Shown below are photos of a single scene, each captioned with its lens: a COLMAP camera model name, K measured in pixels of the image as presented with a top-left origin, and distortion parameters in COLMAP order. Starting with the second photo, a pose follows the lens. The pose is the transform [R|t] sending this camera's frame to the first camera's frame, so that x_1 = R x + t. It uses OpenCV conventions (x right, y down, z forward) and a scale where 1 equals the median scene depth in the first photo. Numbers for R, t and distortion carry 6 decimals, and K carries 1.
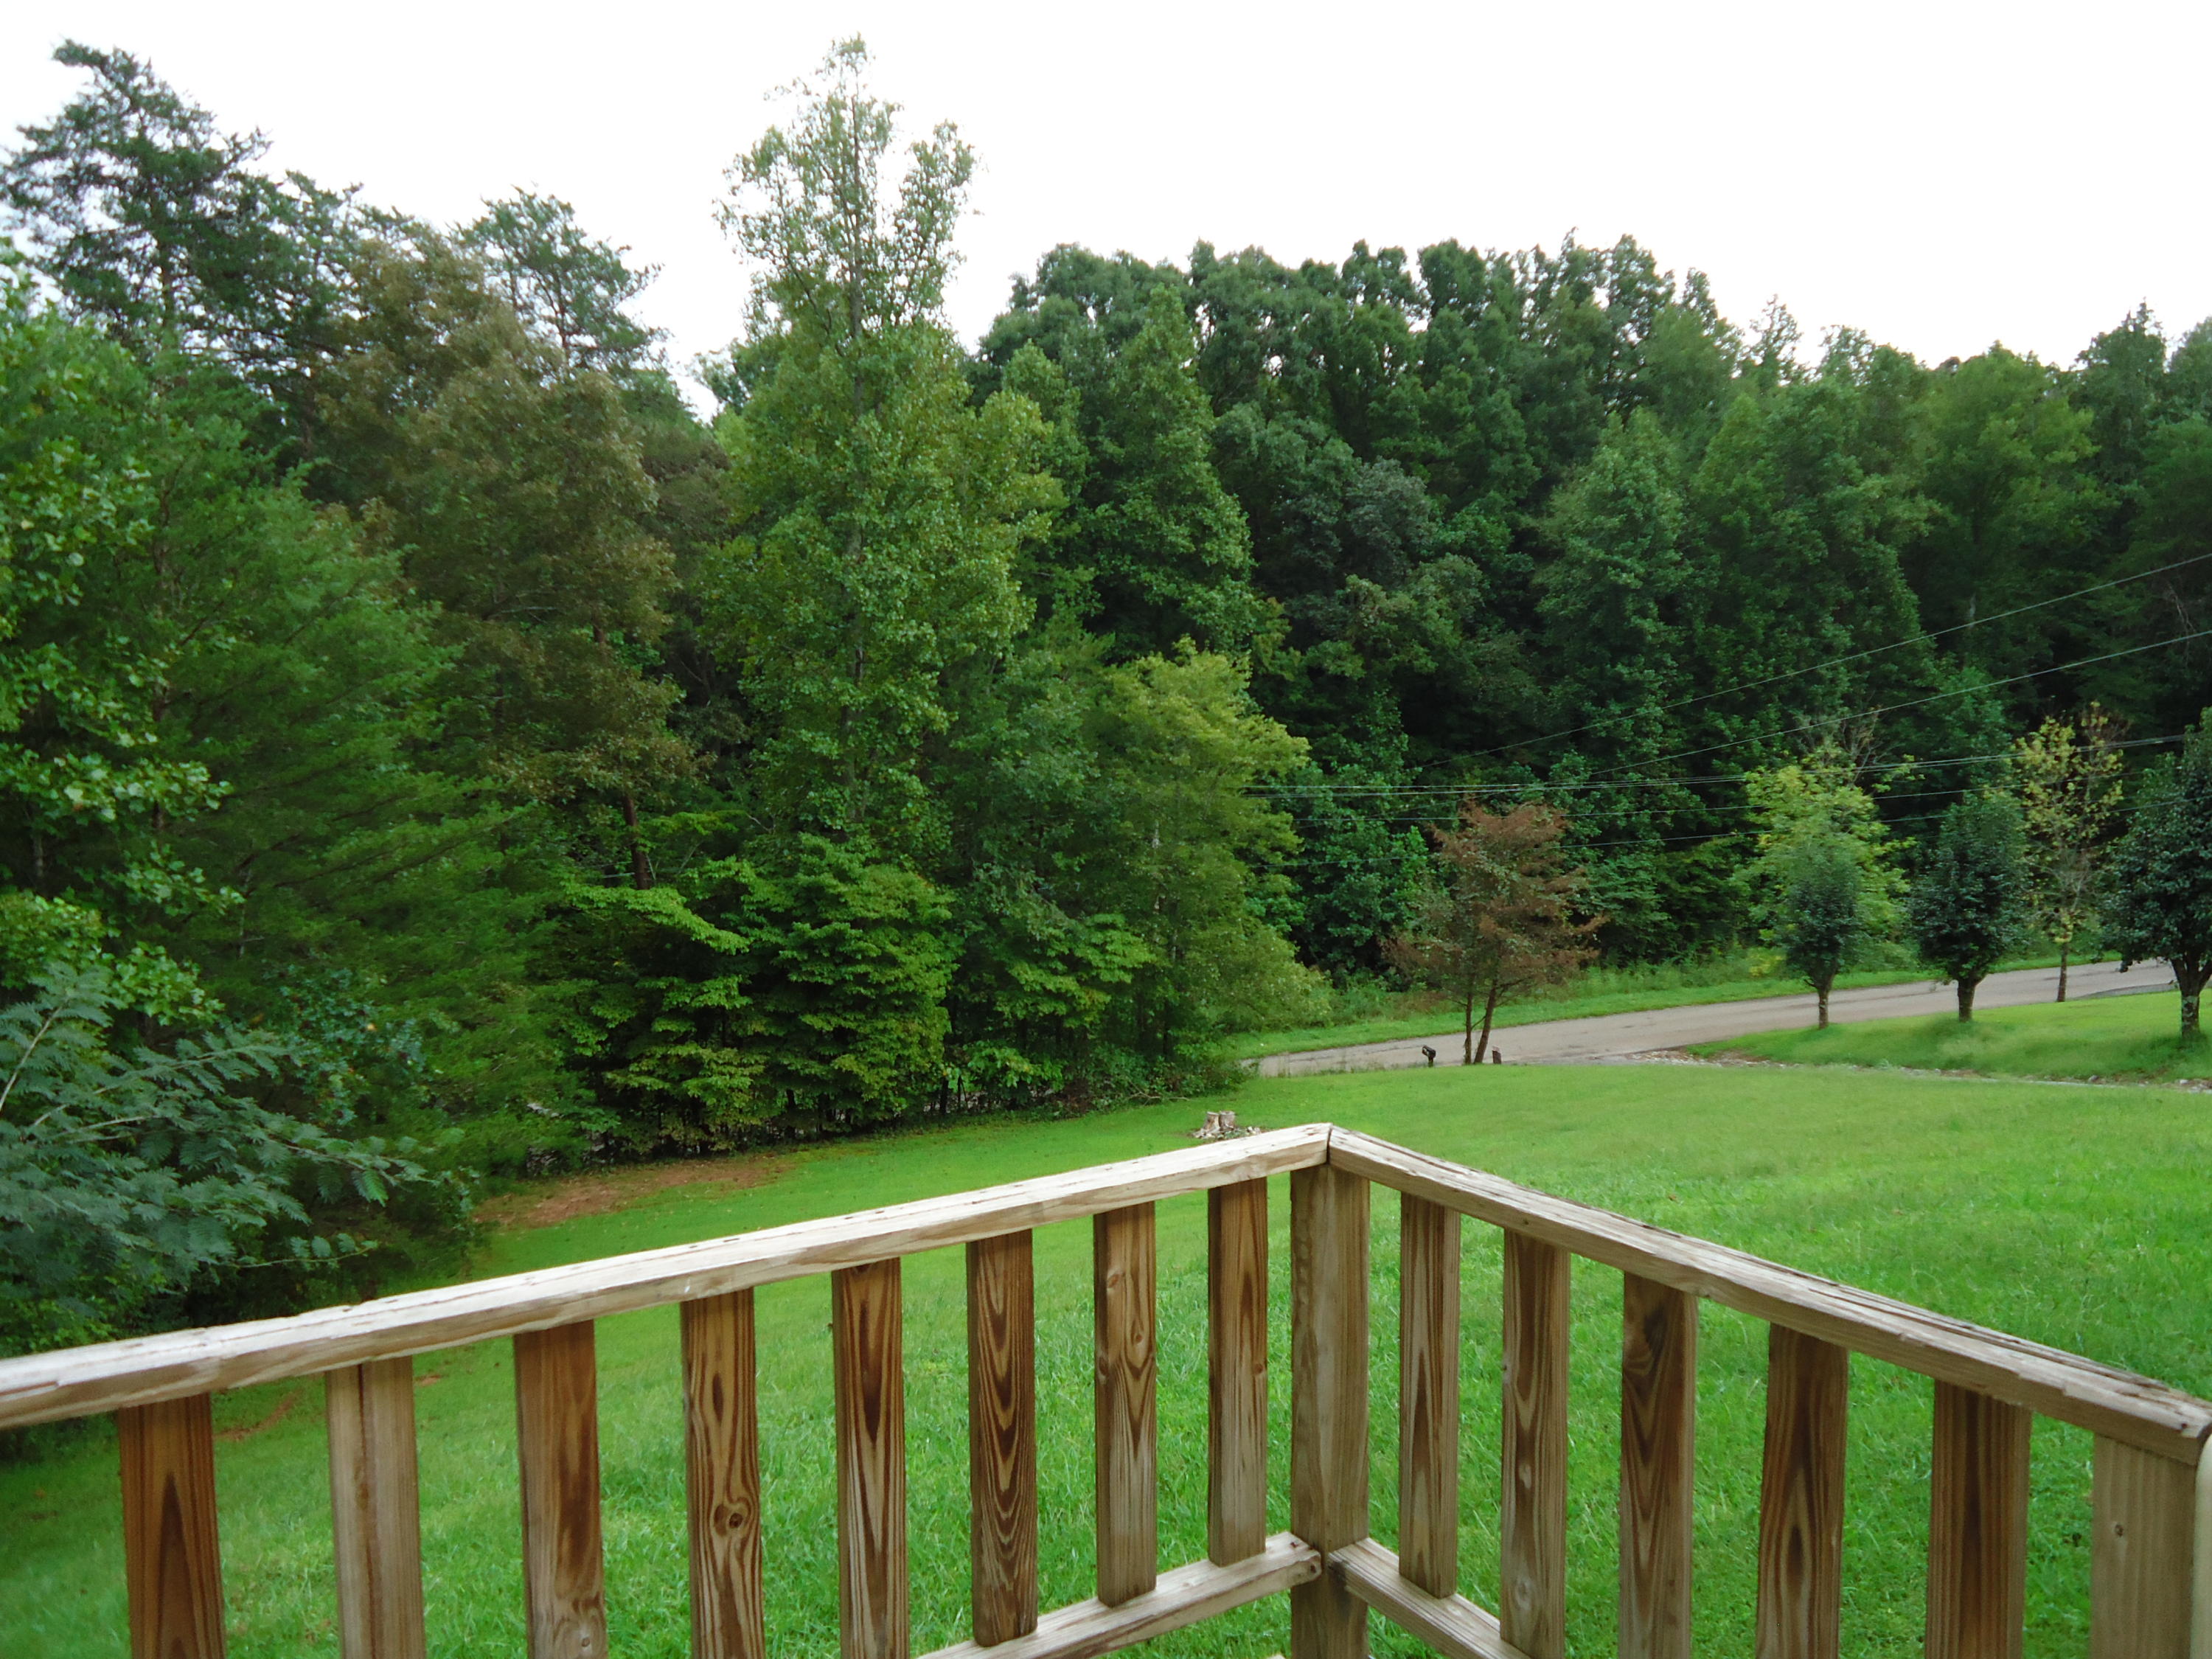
lens RADIAL K [[1613.0, 0, 1106.0], [0, 1613.0, 829.5], [0, 0, 1]] dist [-0.003940, 0.001233]
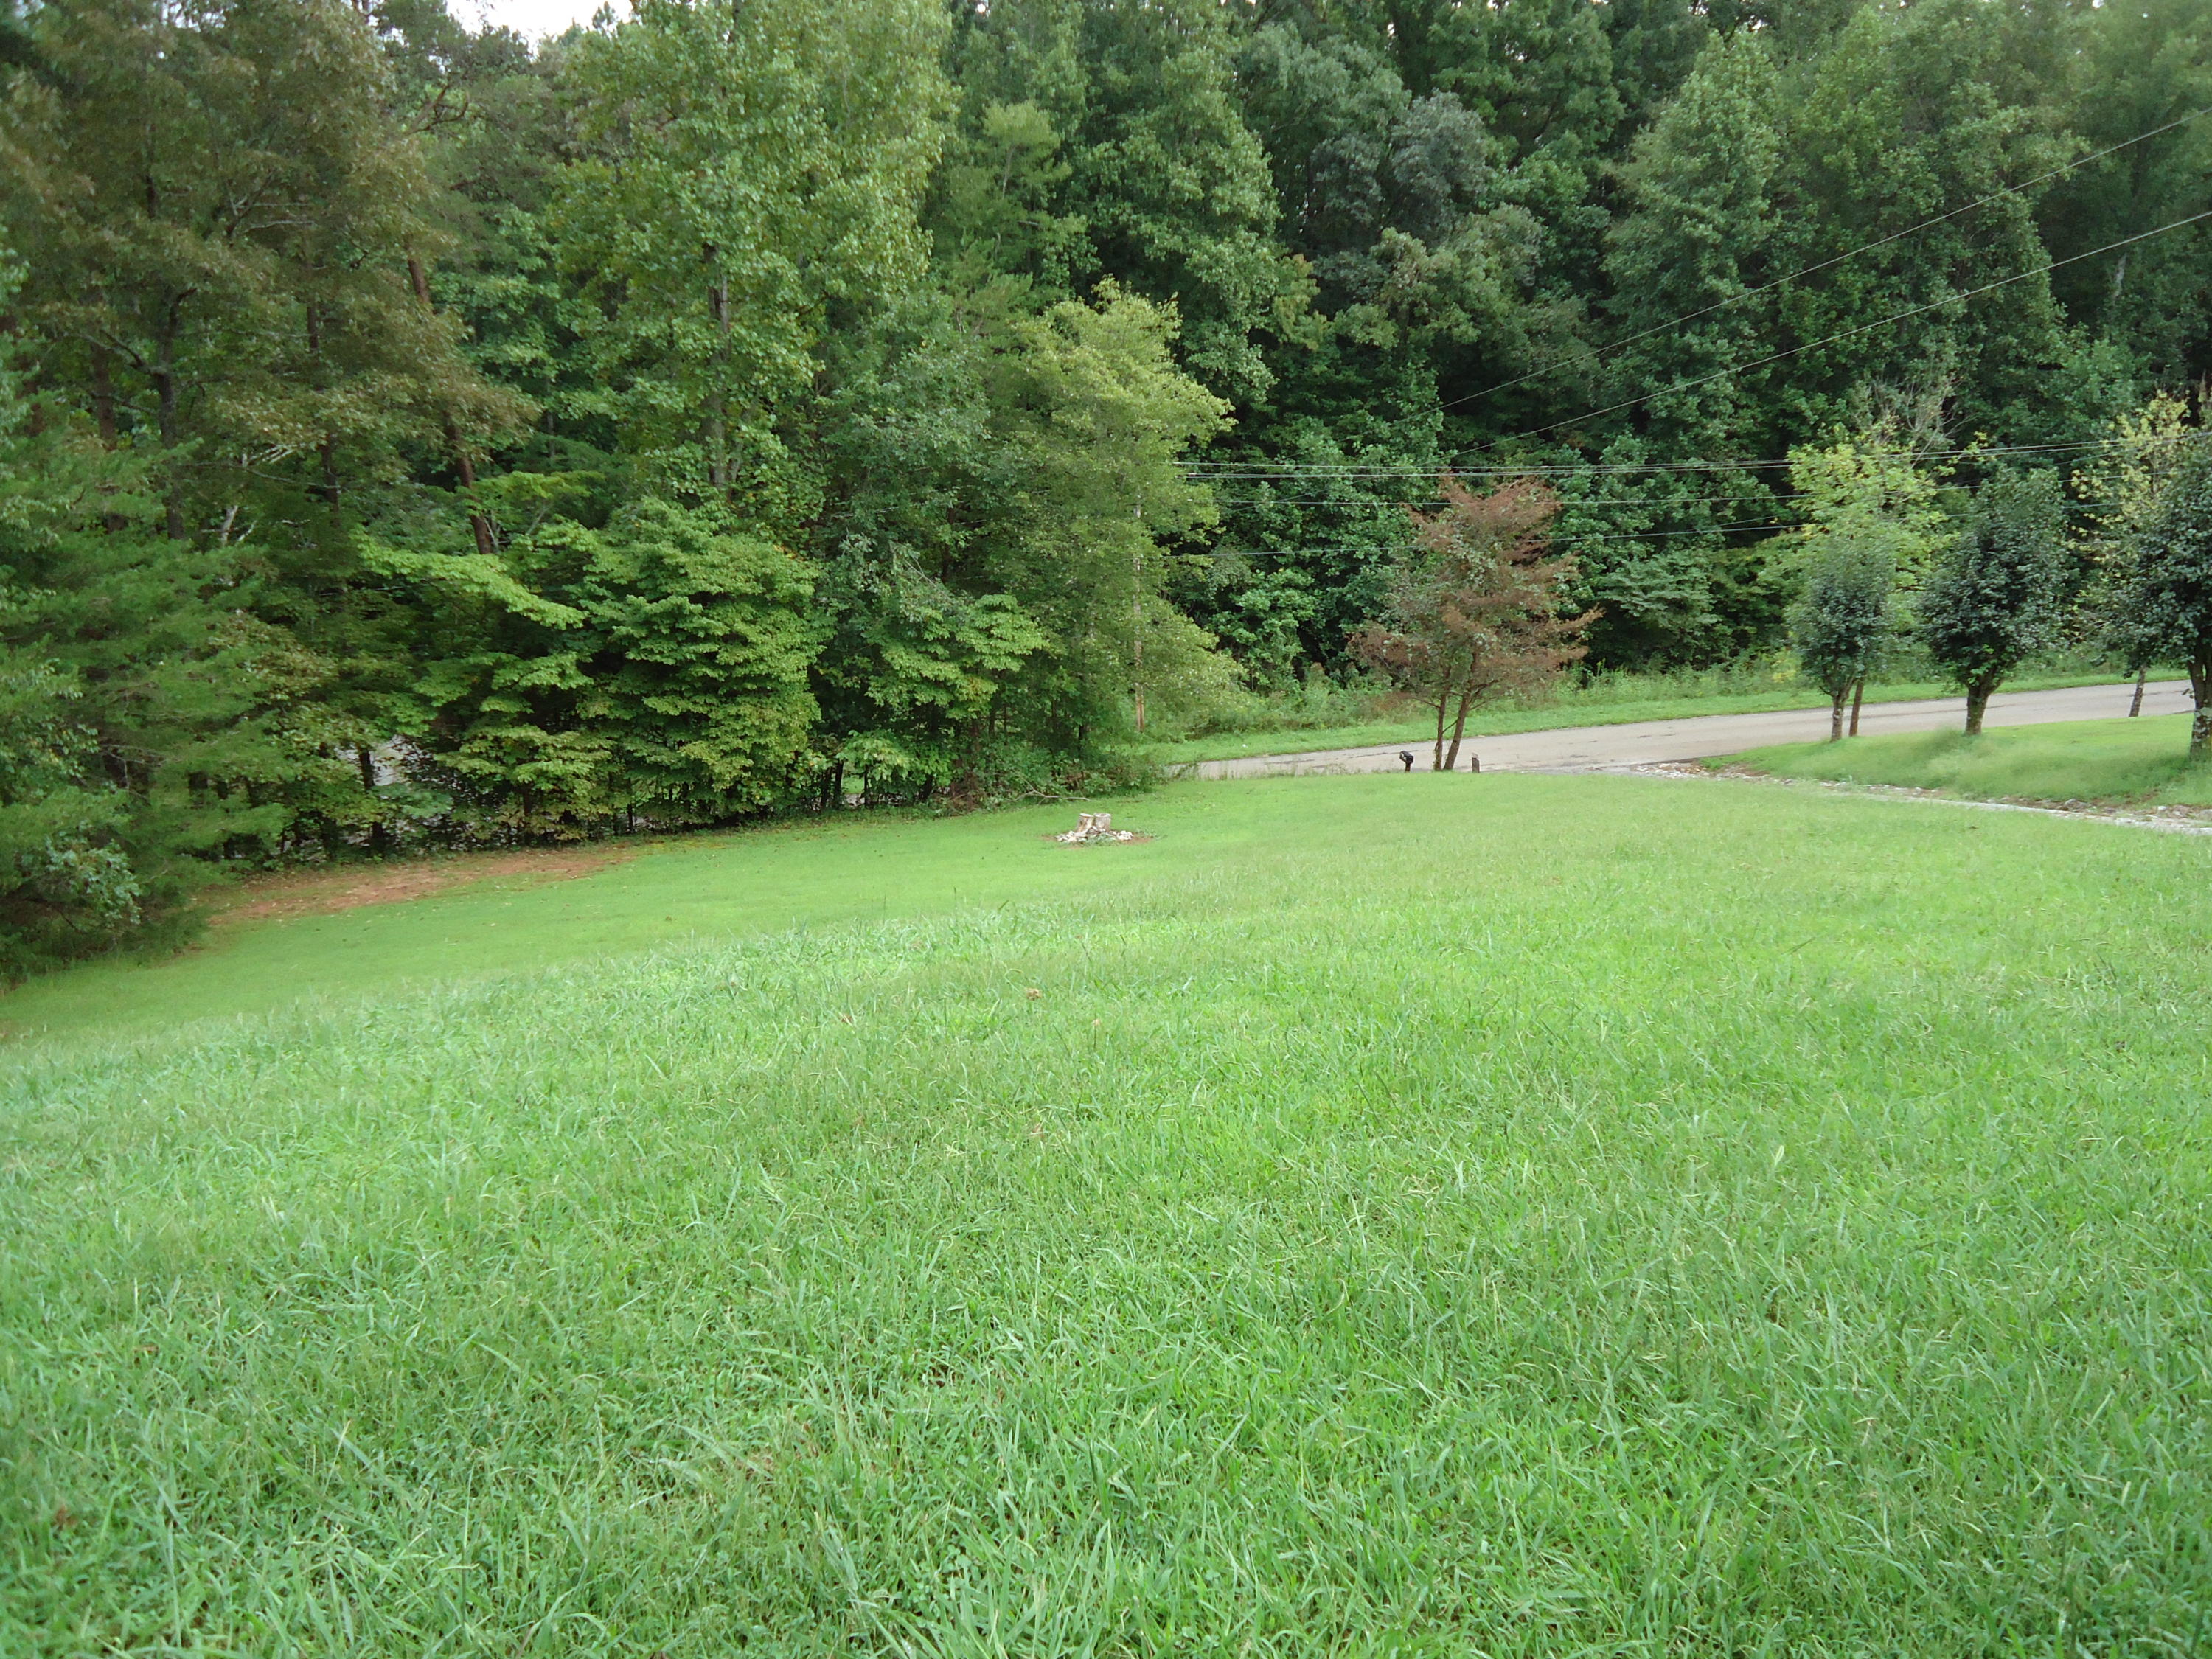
lens RADIAL K [[1613.0, 0, 1106.0], [0, 1613.0, 829.5], [0, 0, 1]] dist [-0.003940, 0.001233]
pose [[0.996745, 0.027426, -0.075808, 0.097890], [-0.013186, 0.983152, 0.182314, 0.012033], [0.079531, -0.180721, 0.980314, 0.070723]]
